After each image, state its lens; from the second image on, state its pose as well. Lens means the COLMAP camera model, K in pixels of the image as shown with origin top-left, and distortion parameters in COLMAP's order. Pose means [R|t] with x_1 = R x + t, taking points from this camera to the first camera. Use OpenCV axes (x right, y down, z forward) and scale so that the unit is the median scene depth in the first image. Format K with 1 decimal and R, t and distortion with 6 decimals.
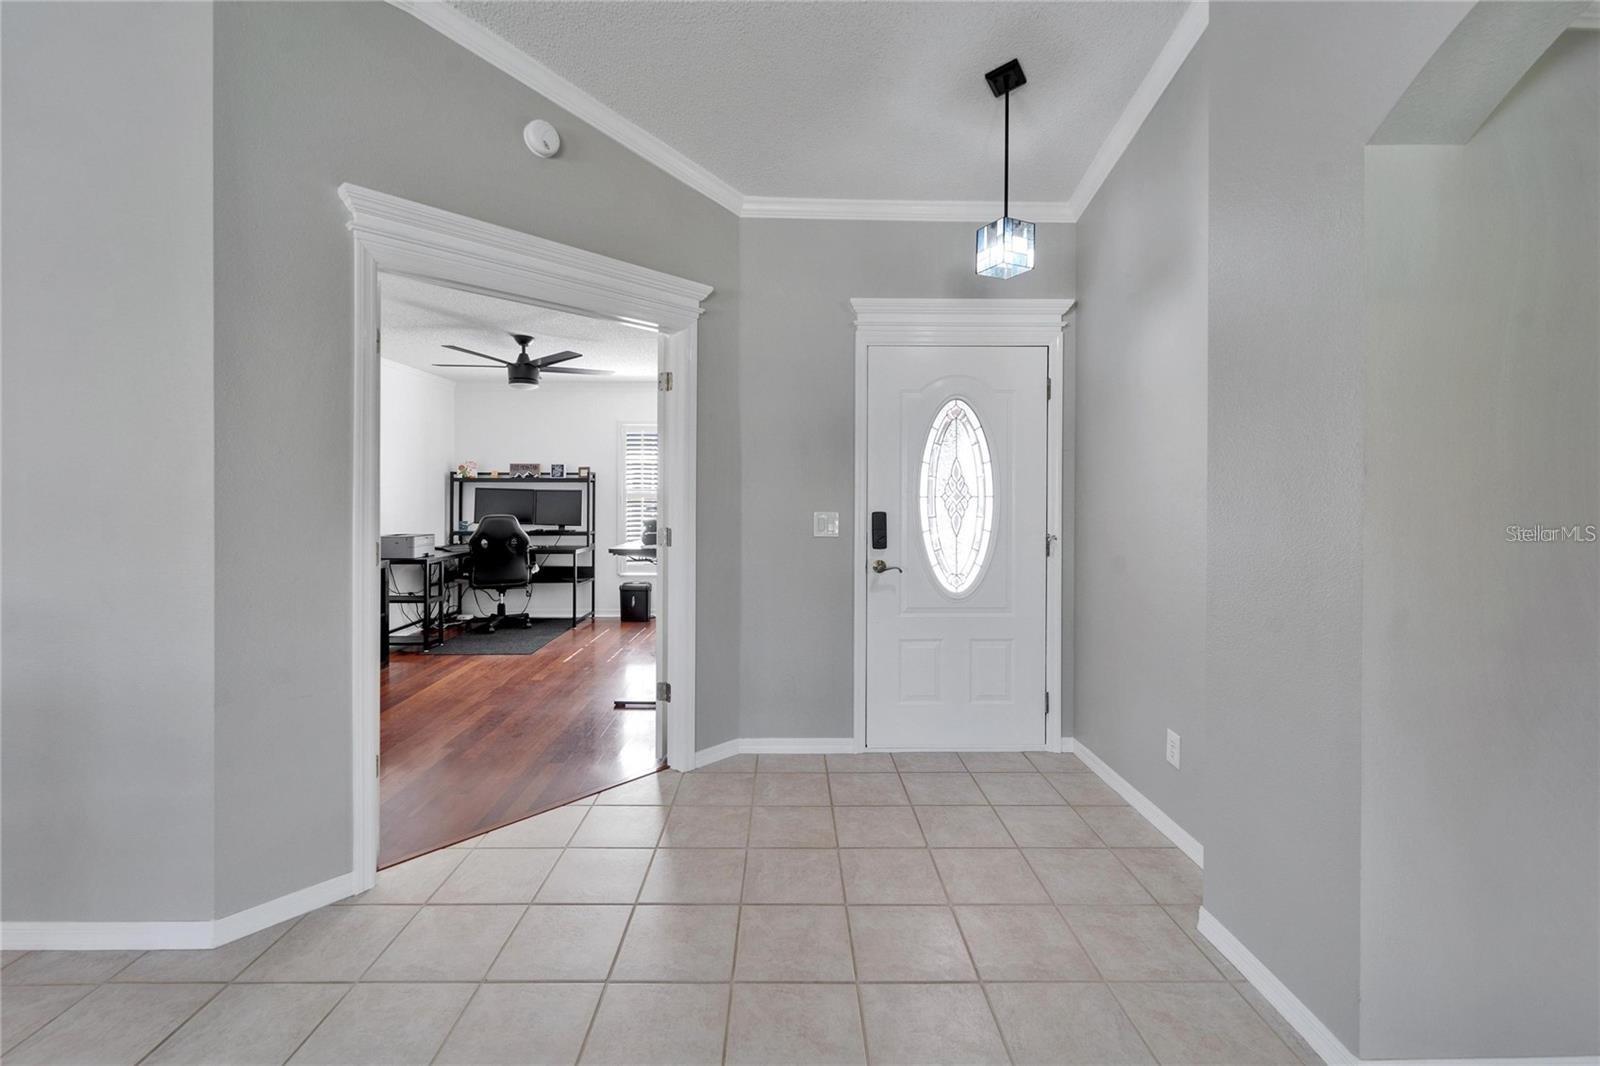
lens RADIAL K [[678.3, 0, 793.2], [0, 678.3, 497.1], [0, 0, 1]] dist [-0.000416, -0.000341]
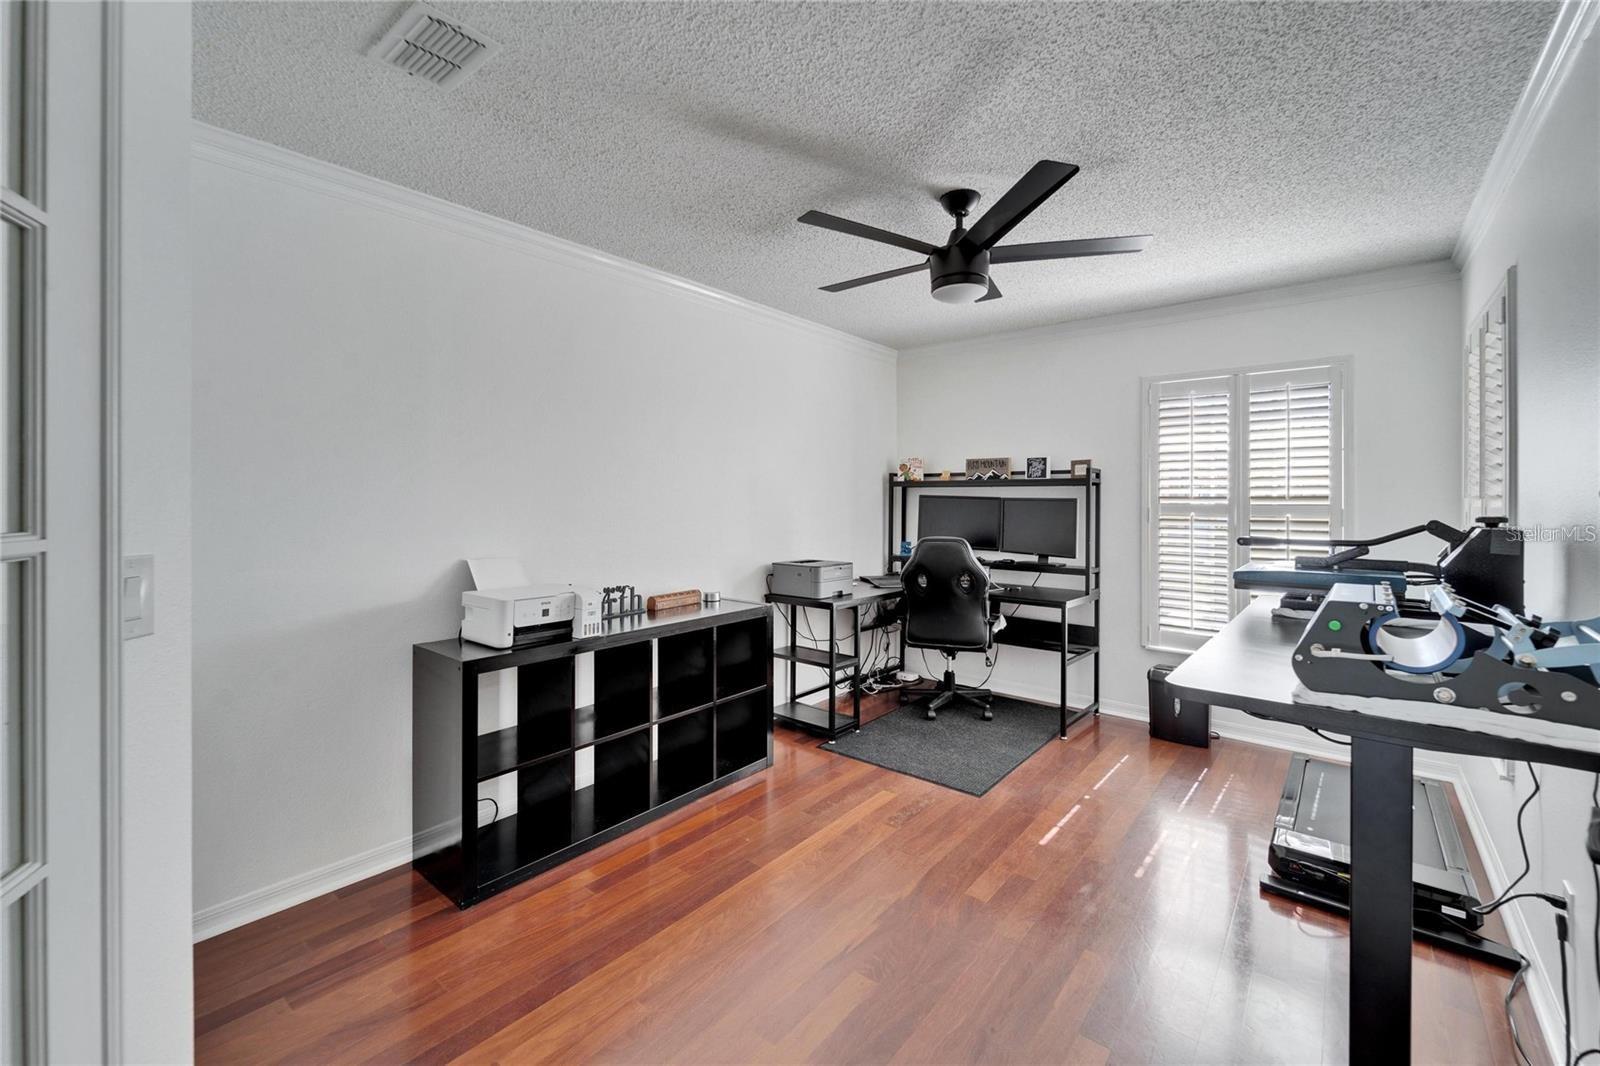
lens RADIAL K [[678.3, 0, 793.2], [0, 678.3, 497.1], [0, 0, 1]] dist [-0.000416, -0.000341]
pose [[0.766688, -0.001797, -0.642018, -0.118833], [-0.006472, 0.999924, -0.010527, -0.003467], [0.641988, 0.012226, 0.766617, 0.378865]]
